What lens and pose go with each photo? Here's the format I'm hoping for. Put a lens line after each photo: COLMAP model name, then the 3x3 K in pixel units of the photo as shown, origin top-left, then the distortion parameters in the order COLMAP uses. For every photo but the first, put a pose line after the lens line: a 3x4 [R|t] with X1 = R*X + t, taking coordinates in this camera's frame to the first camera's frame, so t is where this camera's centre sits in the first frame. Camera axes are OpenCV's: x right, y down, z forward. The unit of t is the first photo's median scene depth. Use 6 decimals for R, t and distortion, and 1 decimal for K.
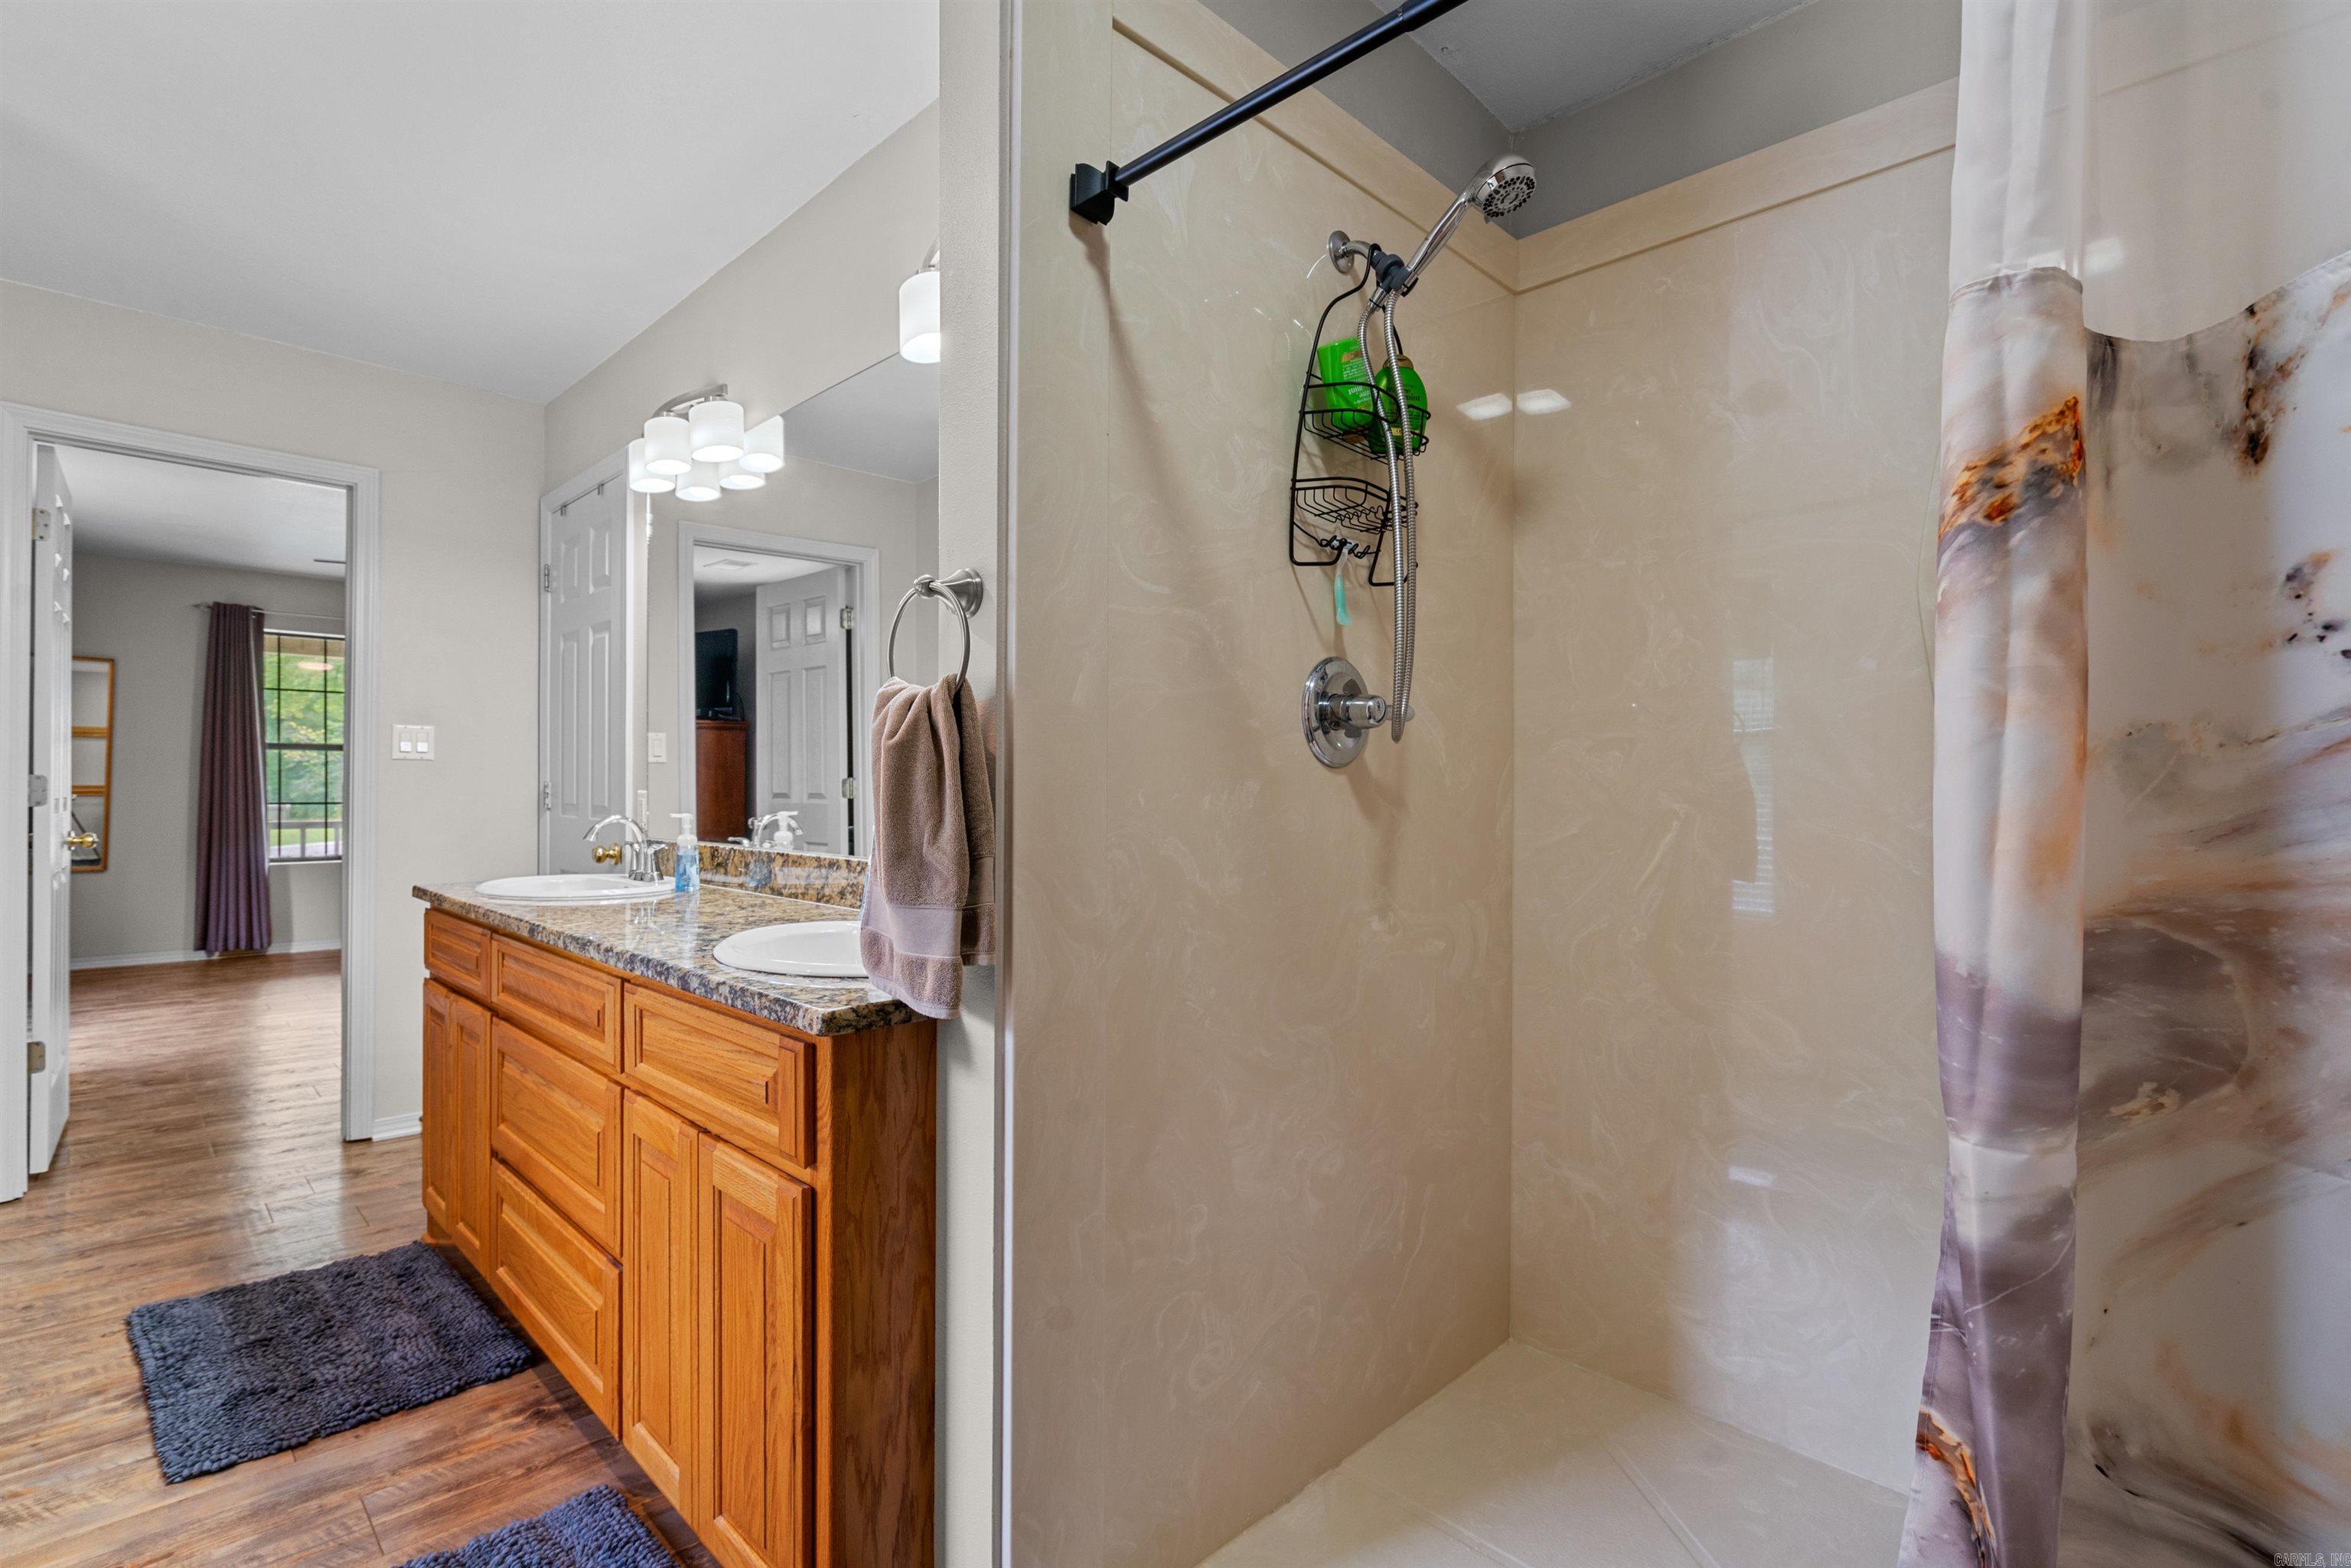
lens RADIAL K [[1088.2, 0, 1173.9], [0, 1088.2, 787.7], [0, 0, 1]] dist [0.001564, 0.000261]
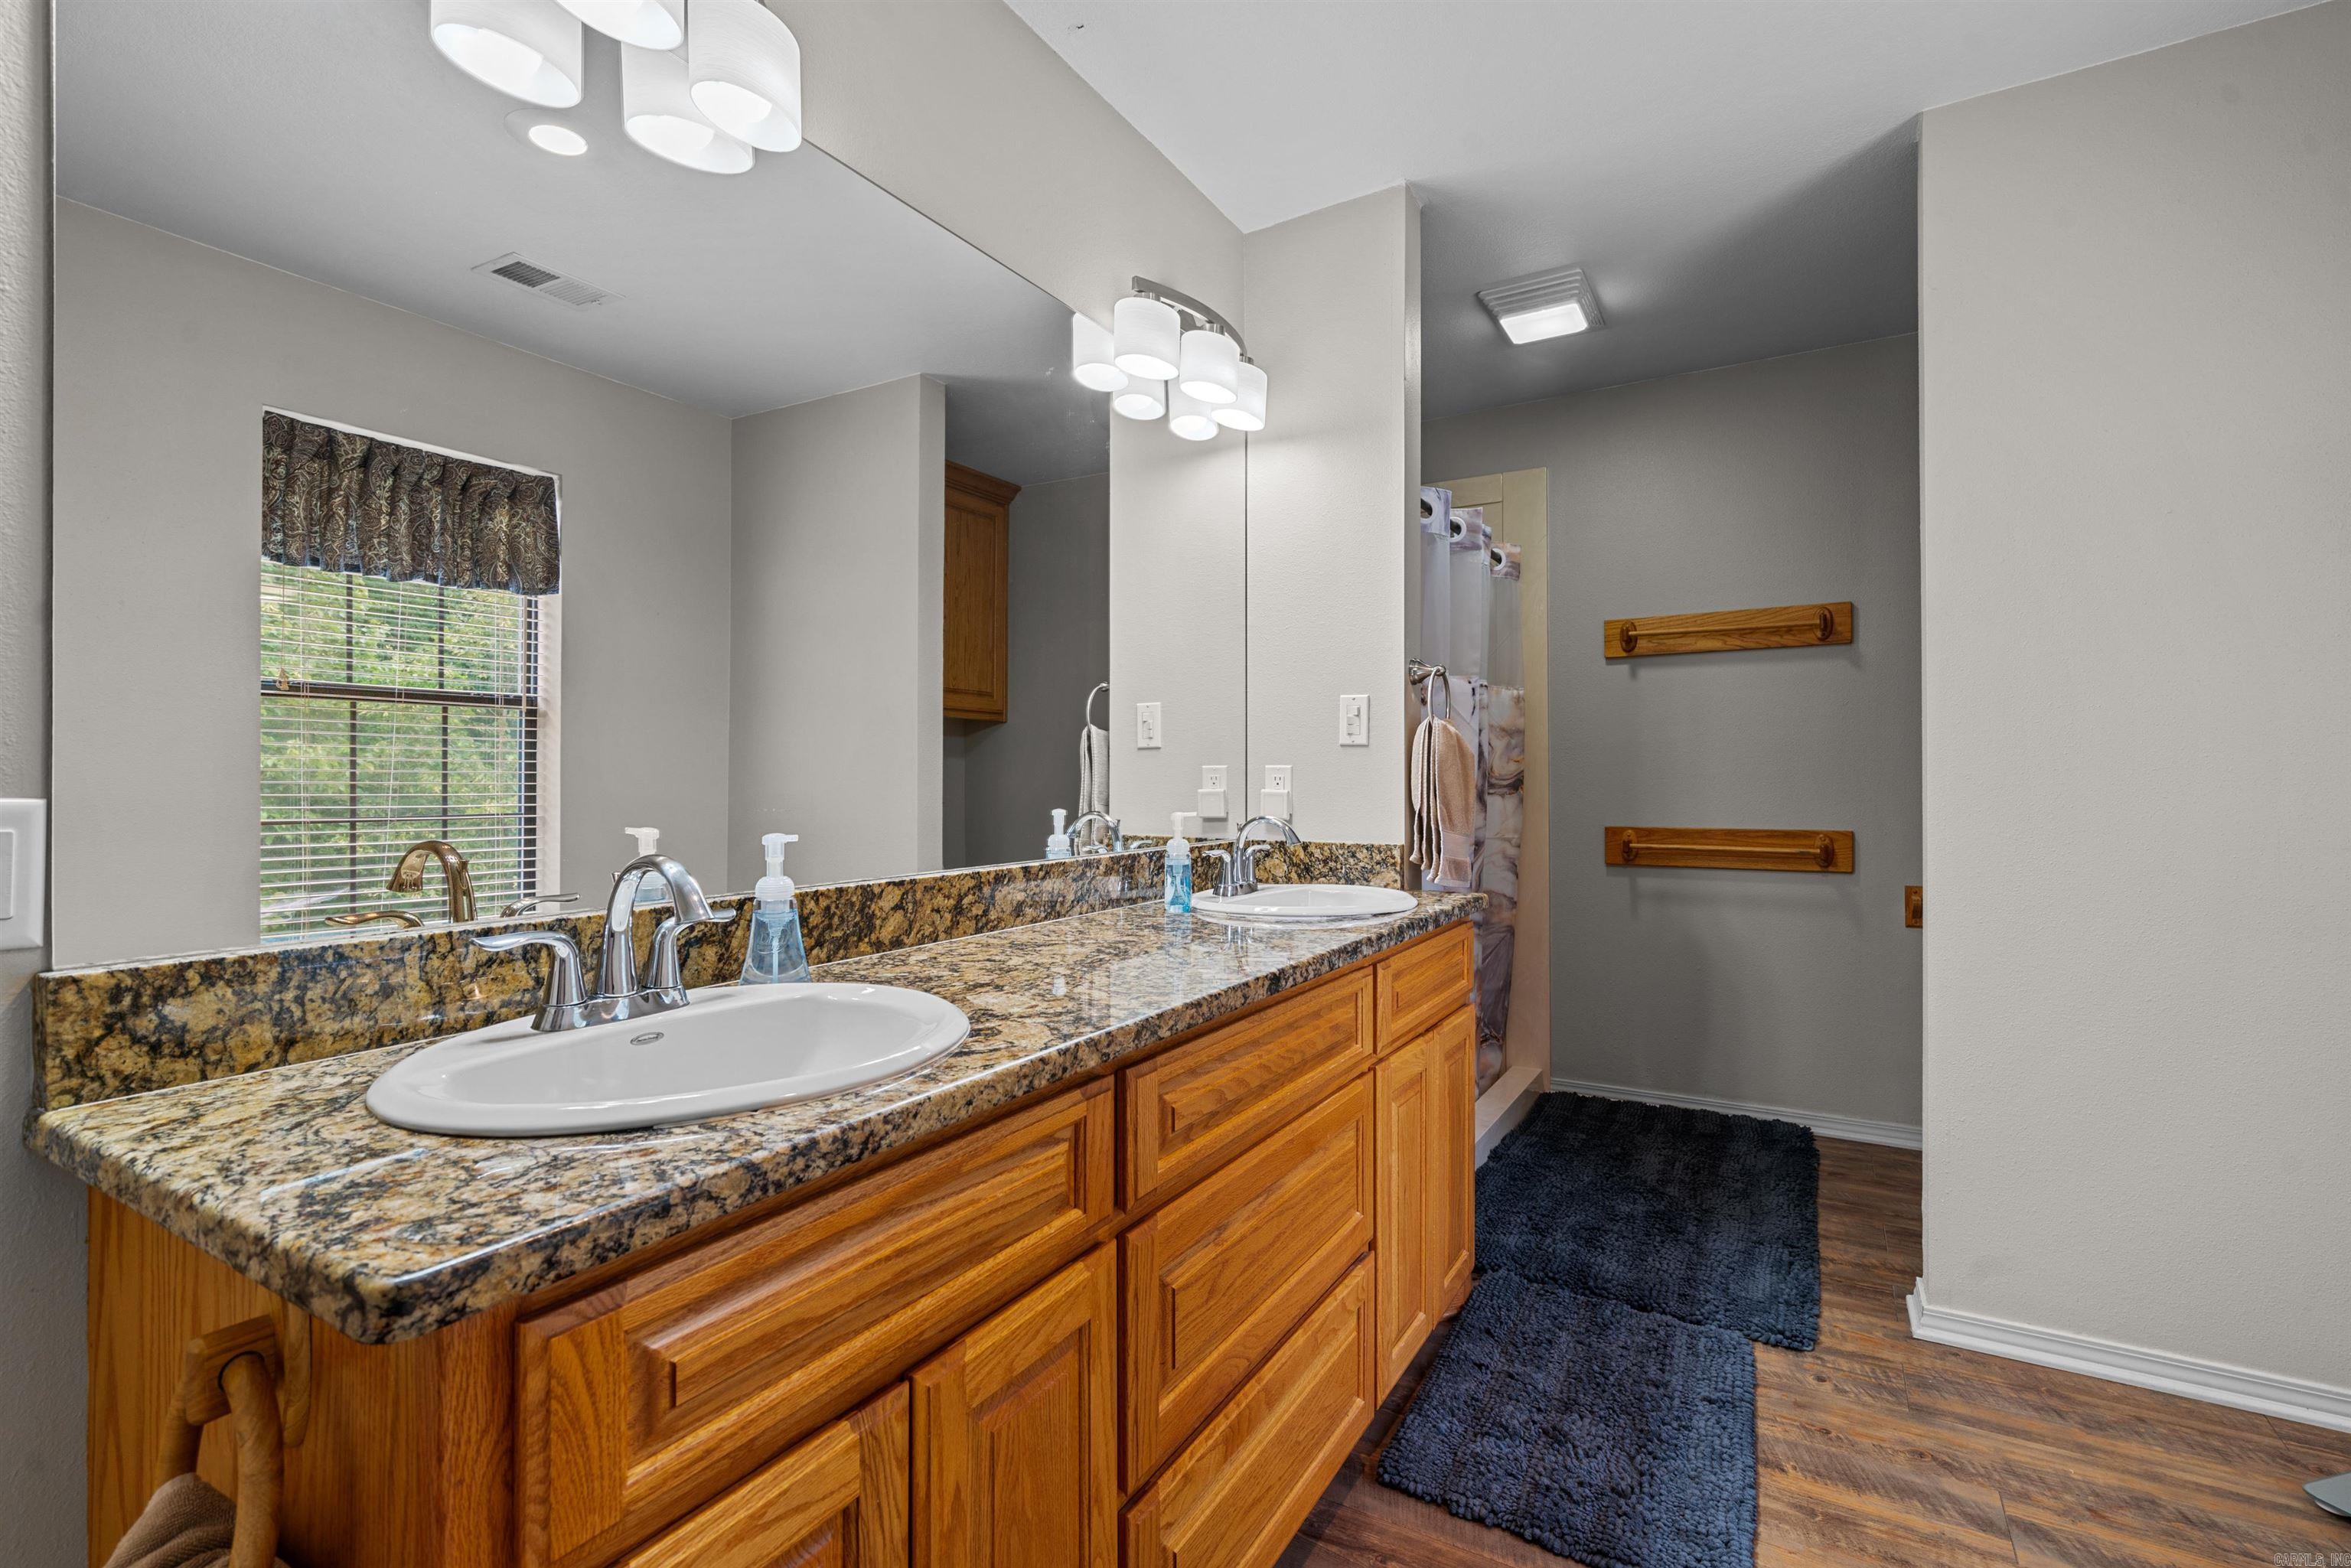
lens RADIAL K [[1088.2, 0, 1181.0], [0, 1088.2, 778.1], [0, 0, 1]] dist [0.001564, 0.000261]
pose [[-0.253292, -0.004222, 0.967381, -1.100743], [0.006470, 0.999961, 0.006059, -0.003526], [-0.967368, 0.007794, -0.253254, 1.086657]]
